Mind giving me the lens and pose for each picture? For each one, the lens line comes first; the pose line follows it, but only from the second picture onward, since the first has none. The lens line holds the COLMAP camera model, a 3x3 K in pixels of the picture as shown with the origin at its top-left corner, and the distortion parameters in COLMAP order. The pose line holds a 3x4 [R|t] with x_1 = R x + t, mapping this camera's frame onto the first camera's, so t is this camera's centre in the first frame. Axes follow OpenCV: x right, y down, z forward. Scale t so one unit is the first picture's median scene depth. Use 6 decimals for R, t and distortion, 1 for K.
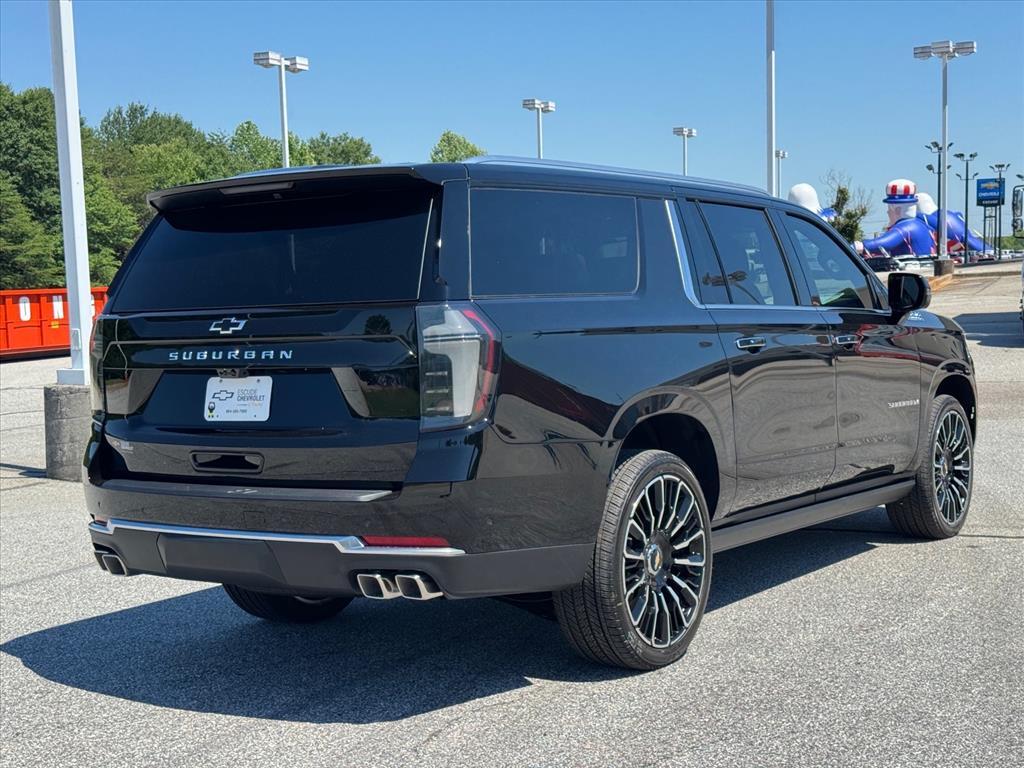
lens RADIAL K [[1467.1, 0, 515.9], [0, 1467.1, 384.5], [0, 0, 1]] dist [0.101615, 0.000000]
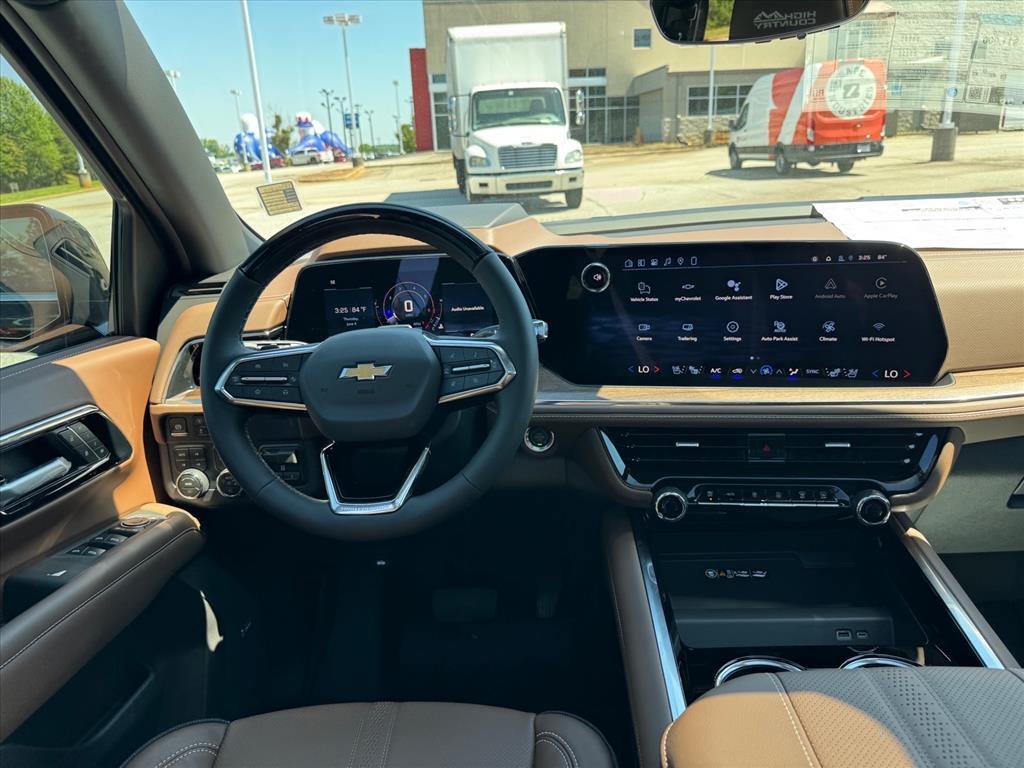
lens RADIAL K [[713.7, 0, 515.7], [0, 713.7, 373.8], [0, 0, 1]] dist [-0.019311, -0.000084]
pose [[0.853951, -0.165988, 0.493170, 0.007152], [0.061444, 0.973293, 0.221191, -0.008422], [-0.516714, -0.158584, 0.841343, 0.124635]]
